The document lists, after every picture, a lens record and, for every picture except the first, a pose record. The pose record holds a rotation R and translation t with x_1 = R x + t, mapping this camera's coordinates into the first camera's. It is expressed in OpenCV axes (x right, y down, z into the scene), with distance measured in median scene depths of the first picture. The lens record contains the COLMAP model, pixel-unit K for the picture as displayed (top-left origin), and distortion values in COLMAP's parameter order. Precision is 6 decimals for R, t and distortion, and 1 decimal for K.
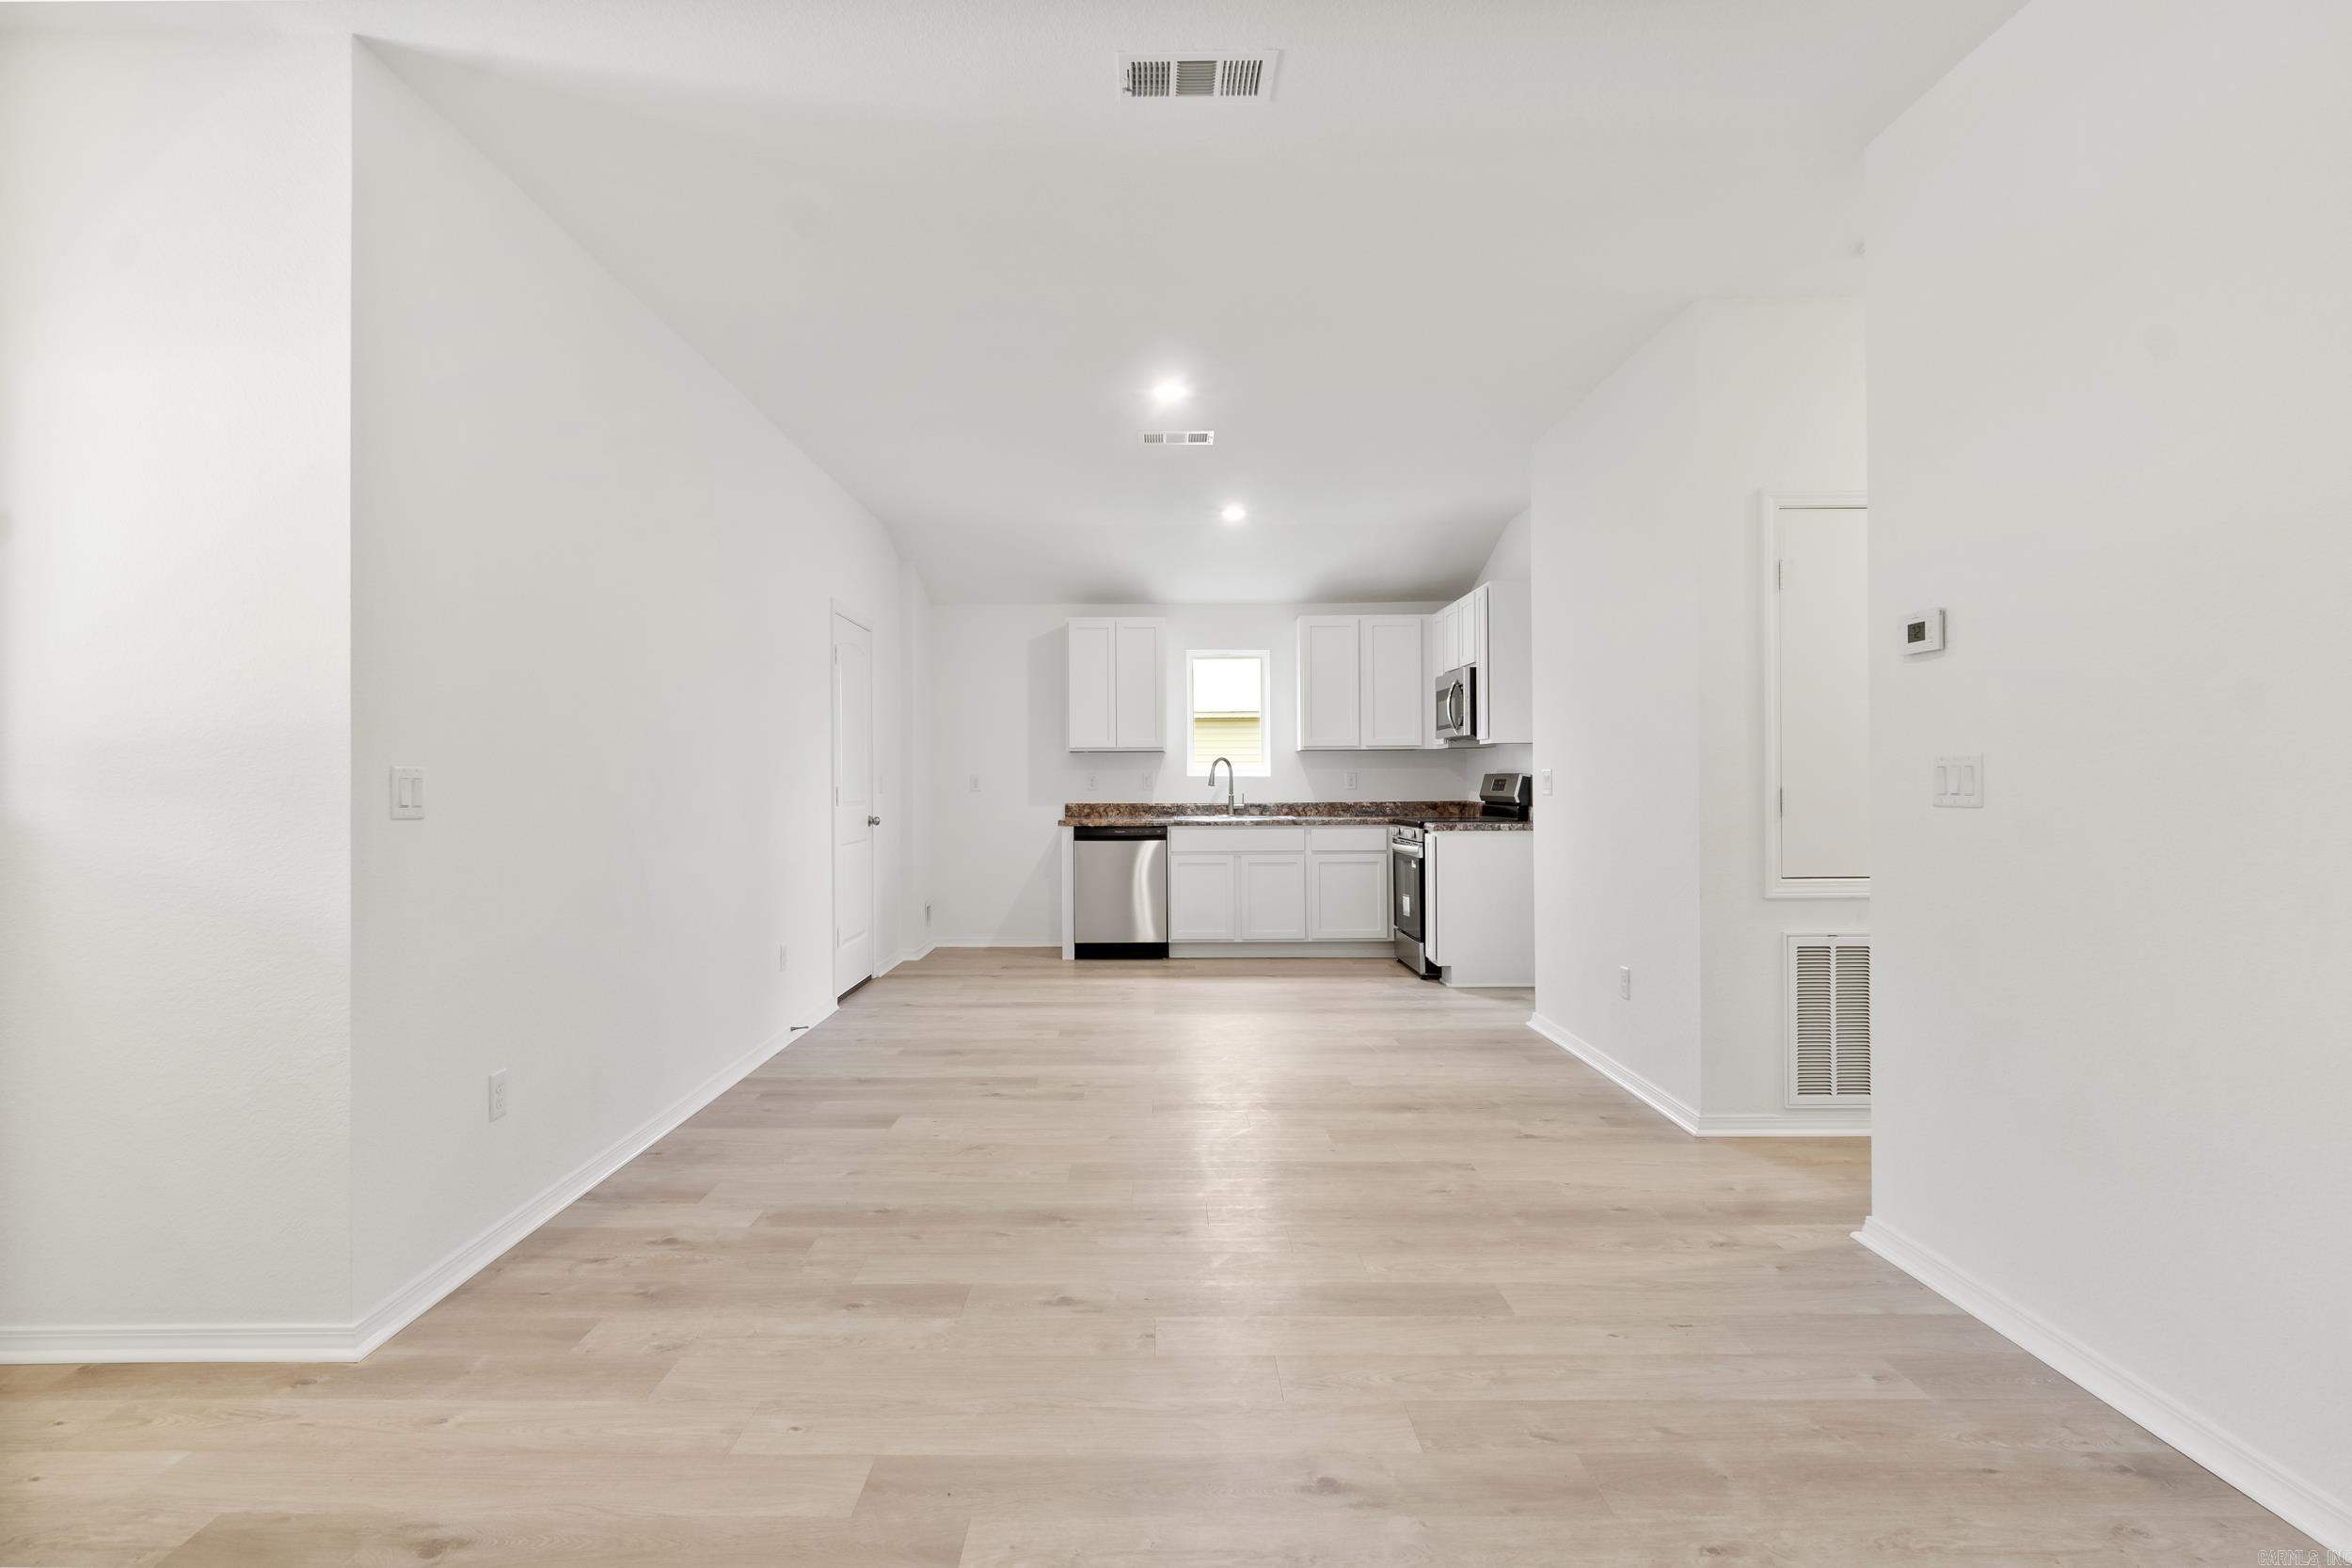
lens RADIAL K [[1194.7, 0, 1143.3], [0, 1194.7, 774.0], [0, 0, 1]] dist [-0.001516, 0.000038]
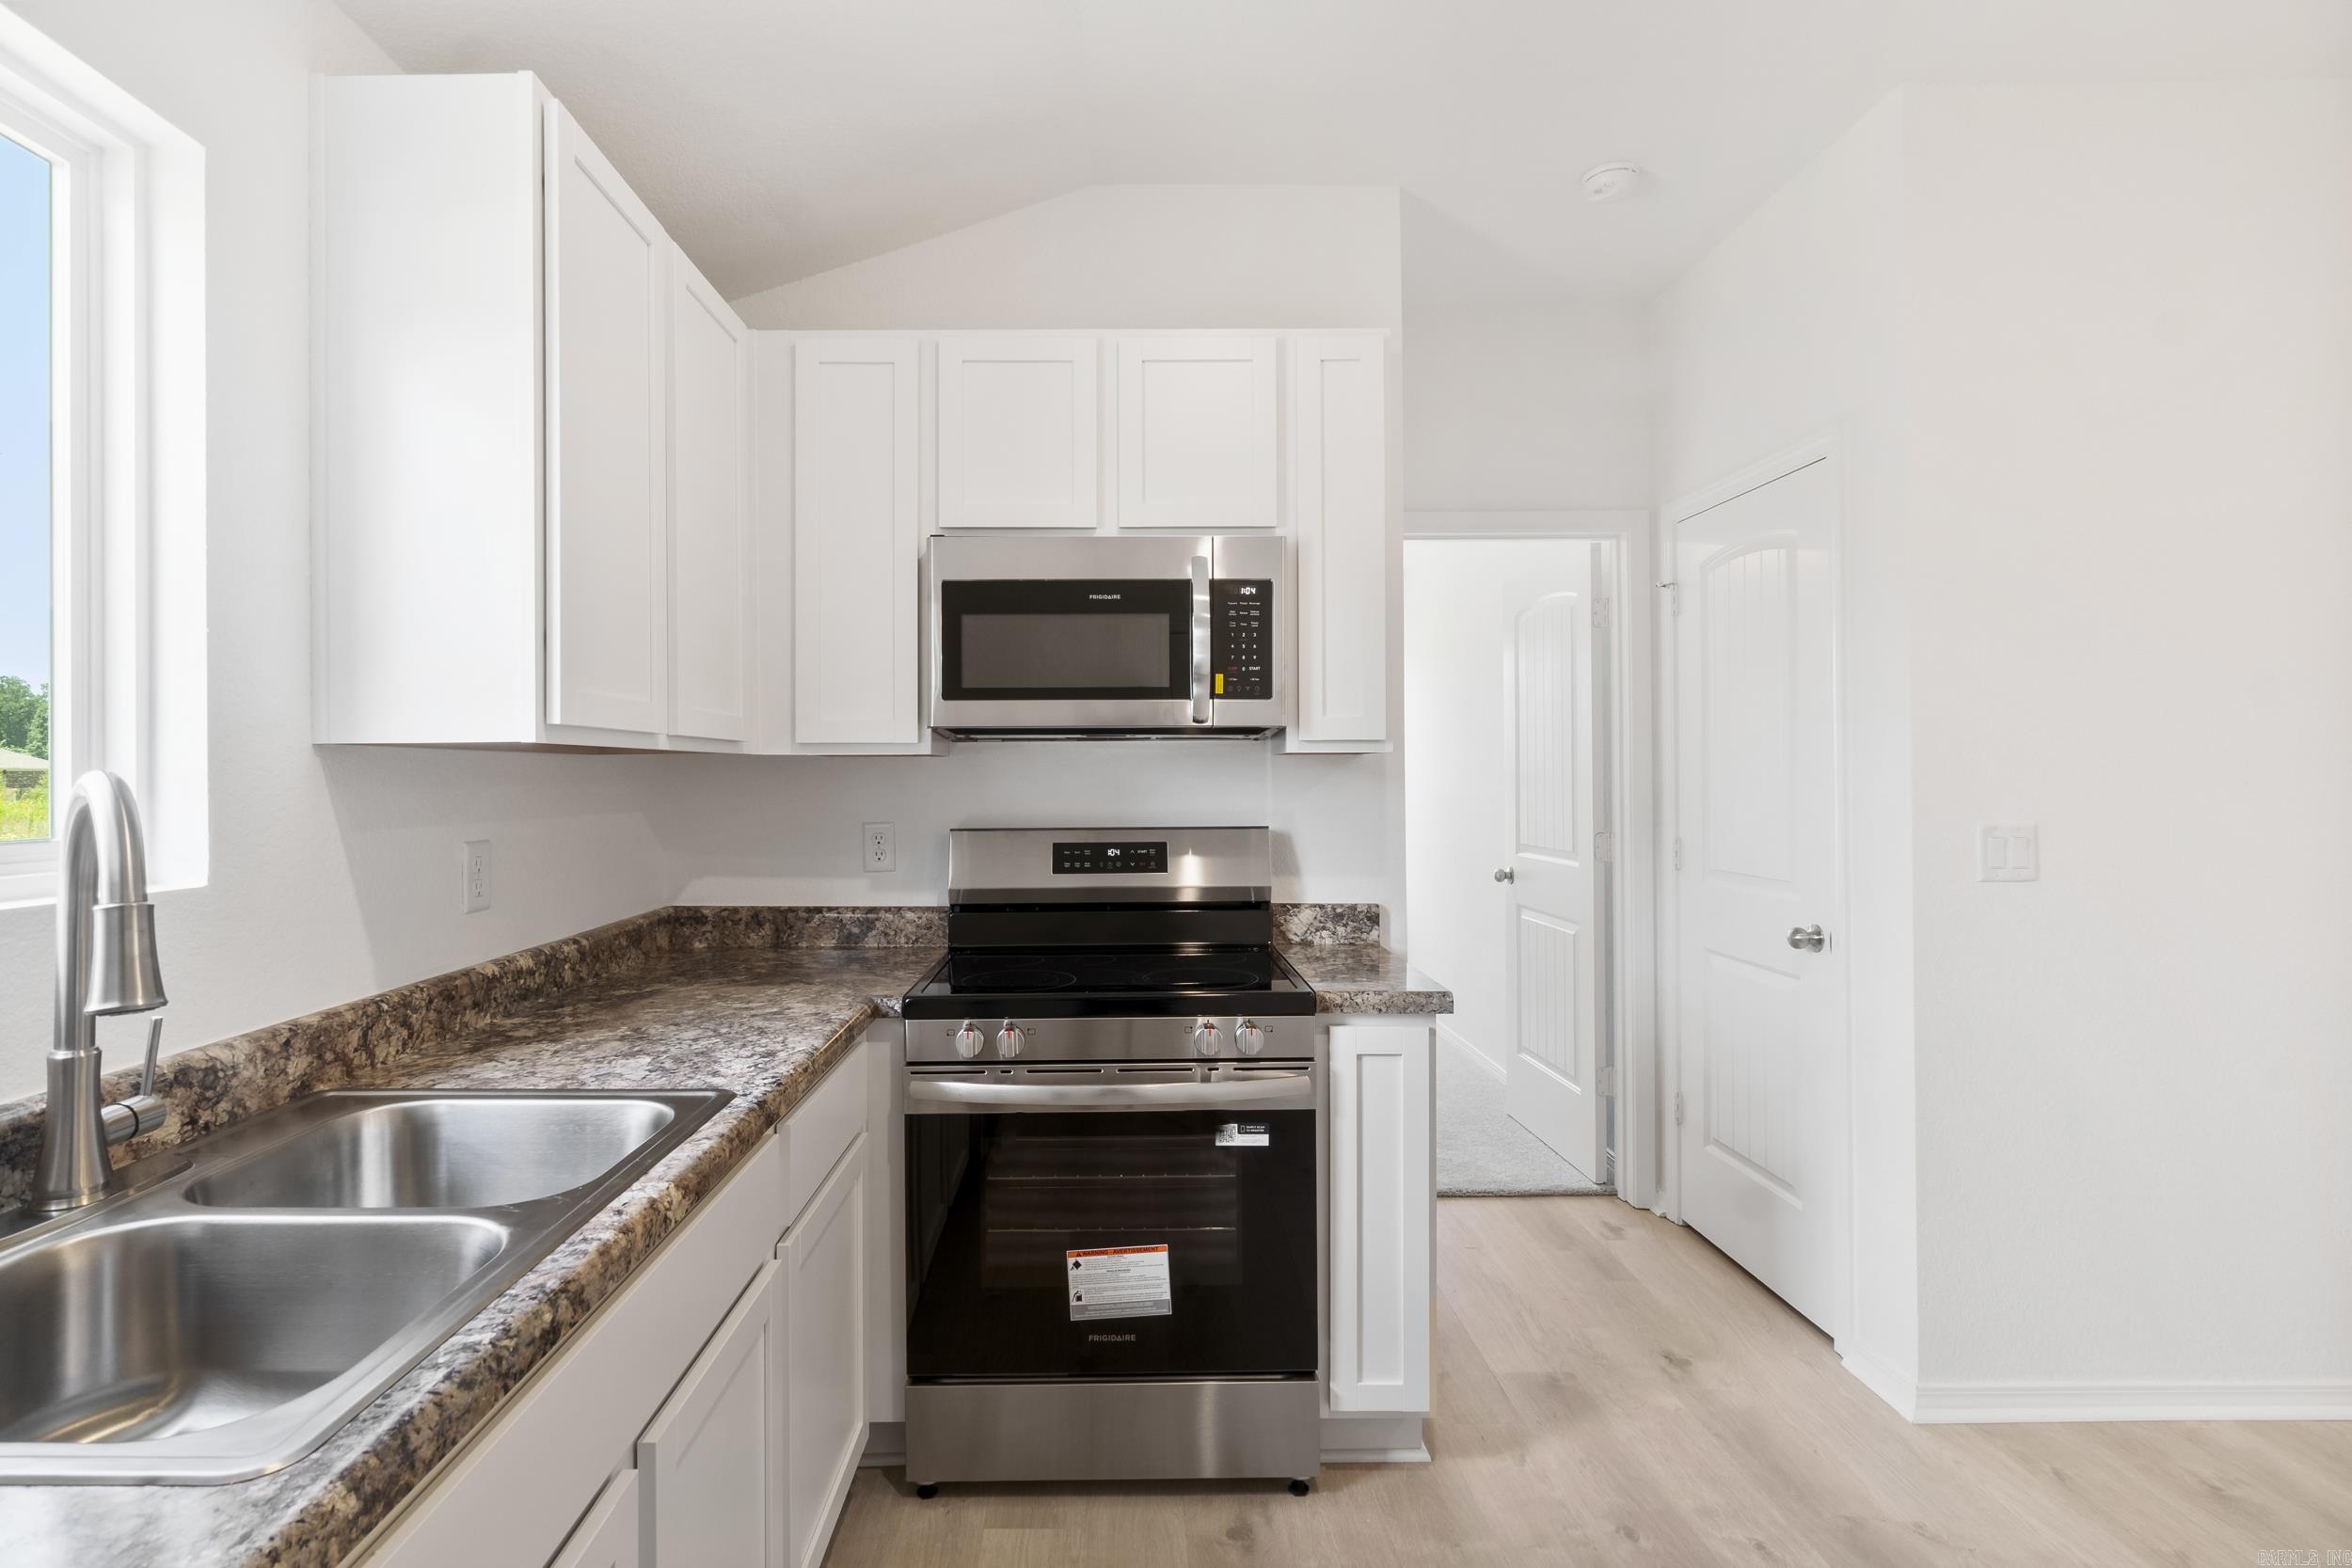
lens RADIAL K [[1136.4, 0, 1116.6], [0, 1136.4, 764.8], [0, 0, 1]] dist [-0.000708, 0.000571]
pose [[-0.010492, 0.015780, 0.999820, -0.062551], [0.000922, 0.999875, -0.015771, -0.014016], [-0.999945, 0.000756, -0.010506, 0.952214]]
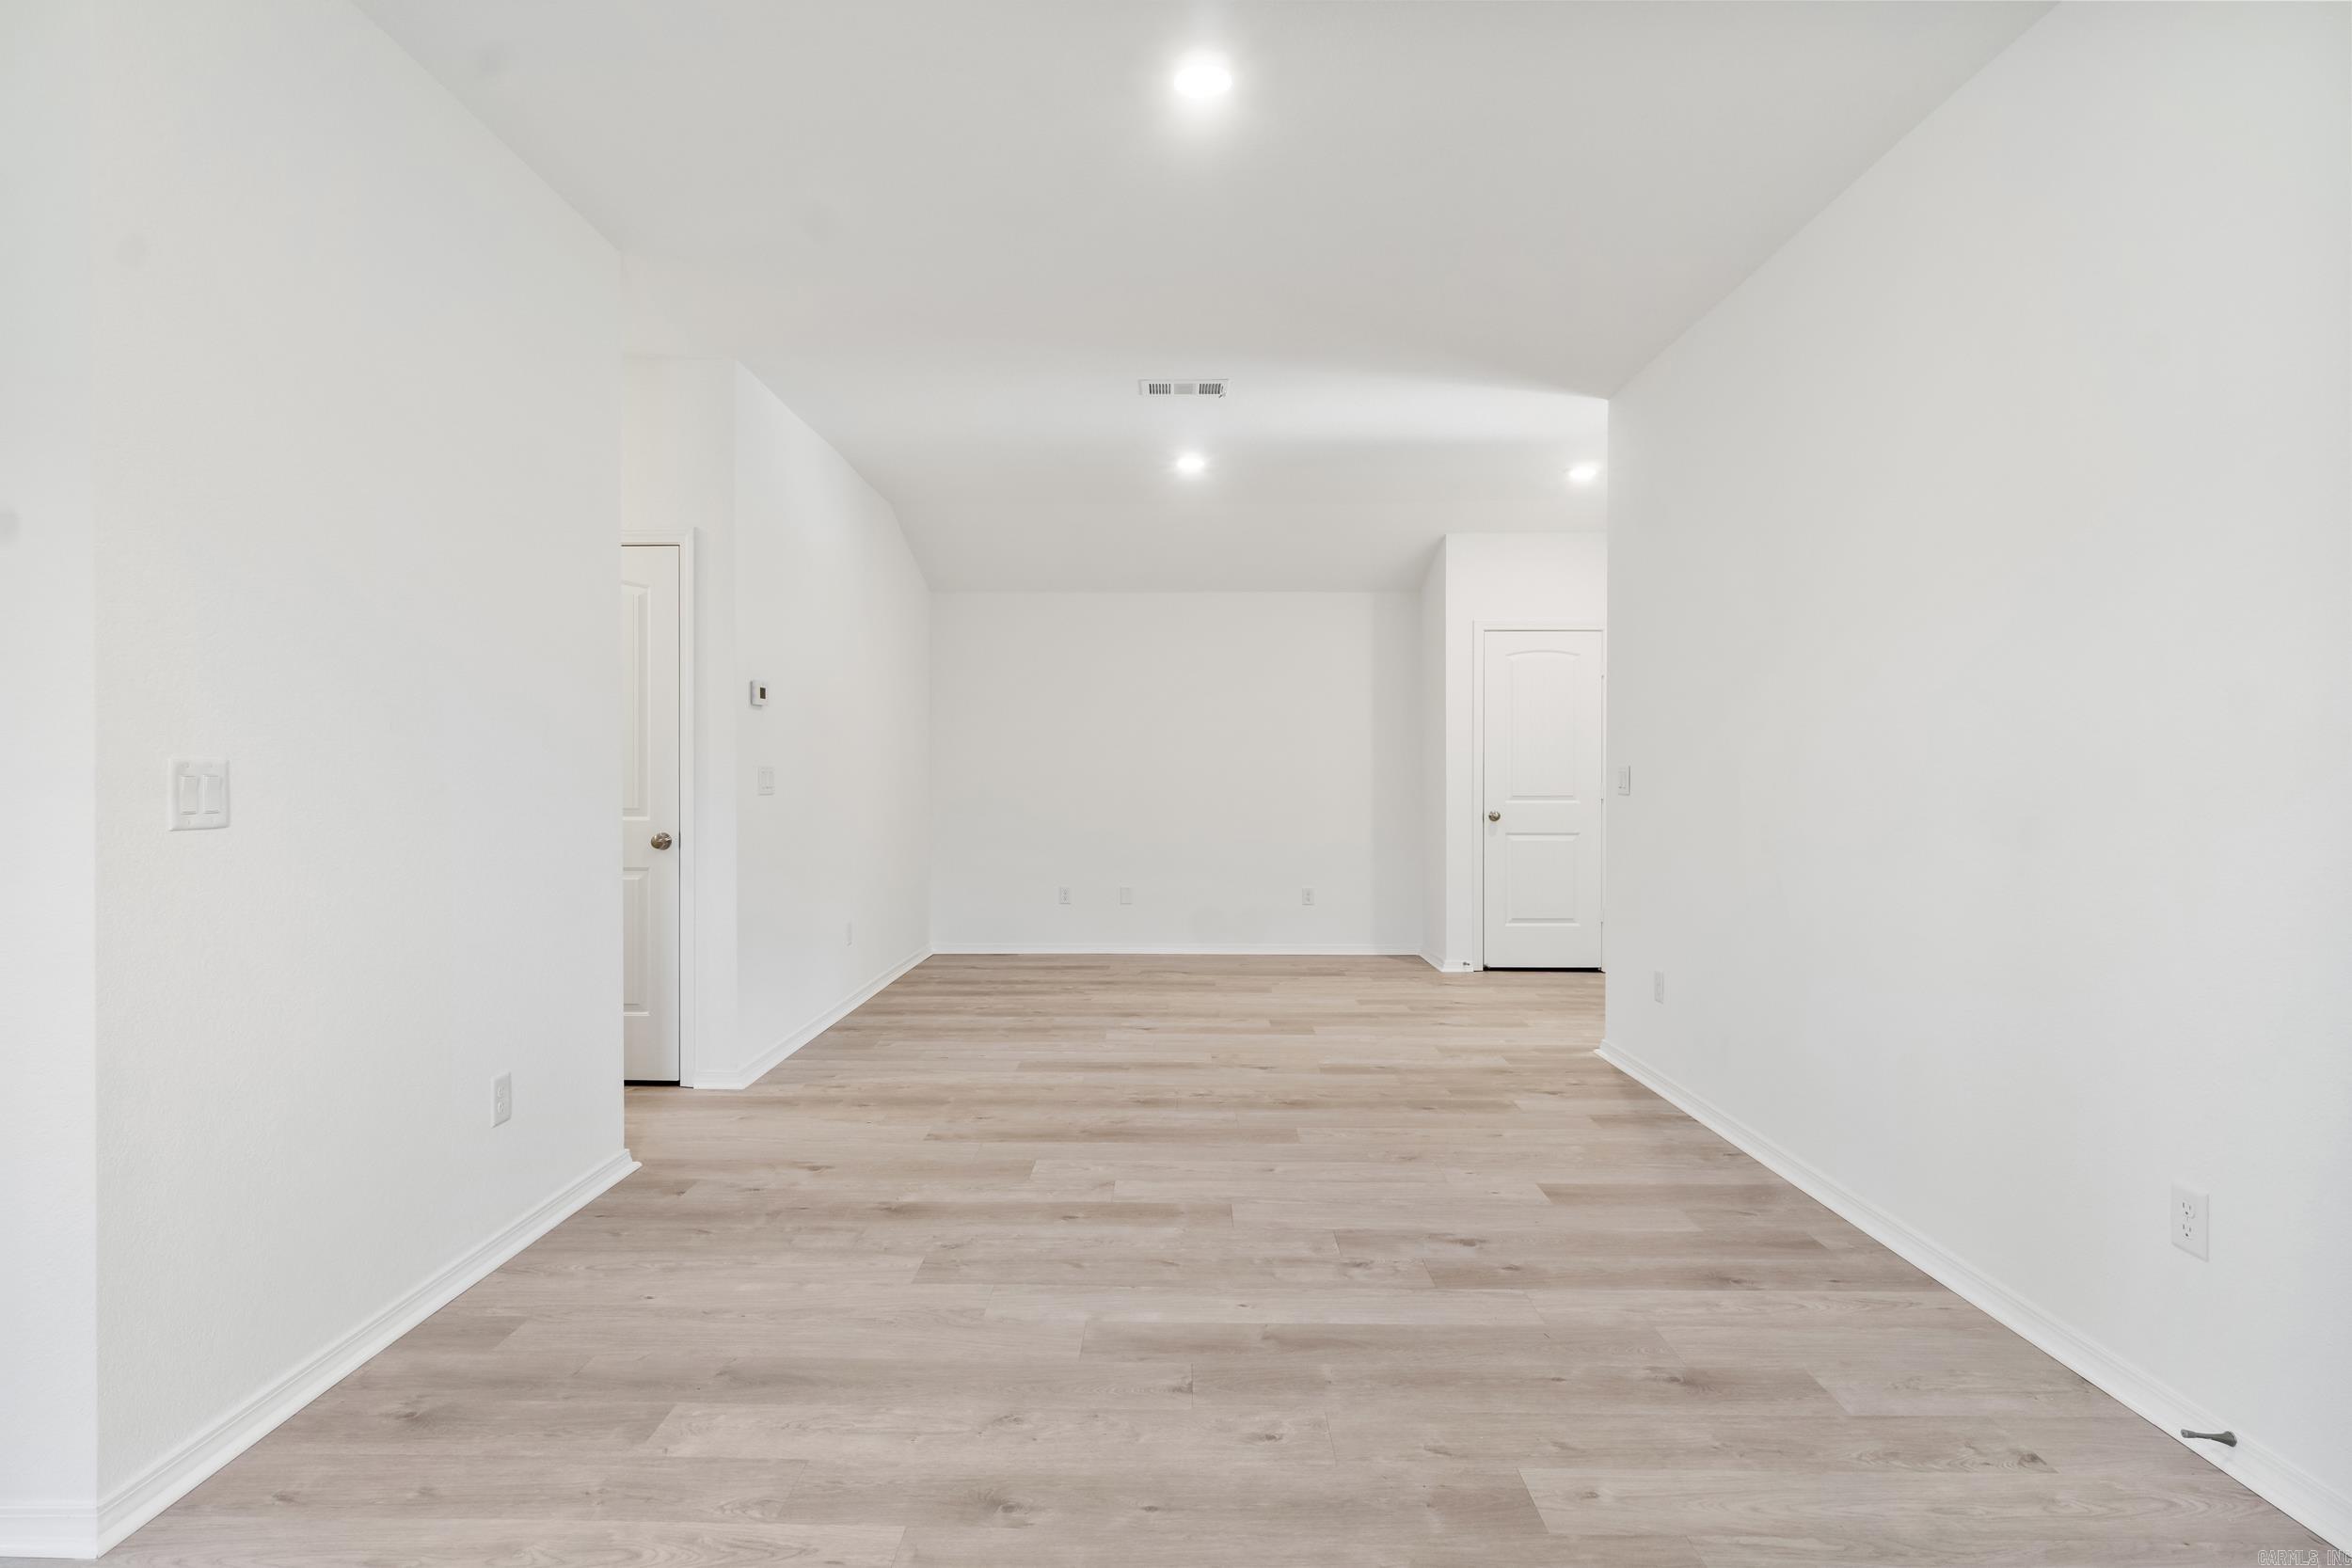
lens RADIAL K [[1196.6, 0, 1160.5], [0, 1196.6, 775.9], [0, 0, 1]] dist [-0.001747, 0.000043]
pose [[-0.999950, 0.007718, 0.006368, 0.025305], [0.007700, 0.999966, -0.002941, 0.003275], [-0.006390, -0.002892, -0.999975, 0.973644]]
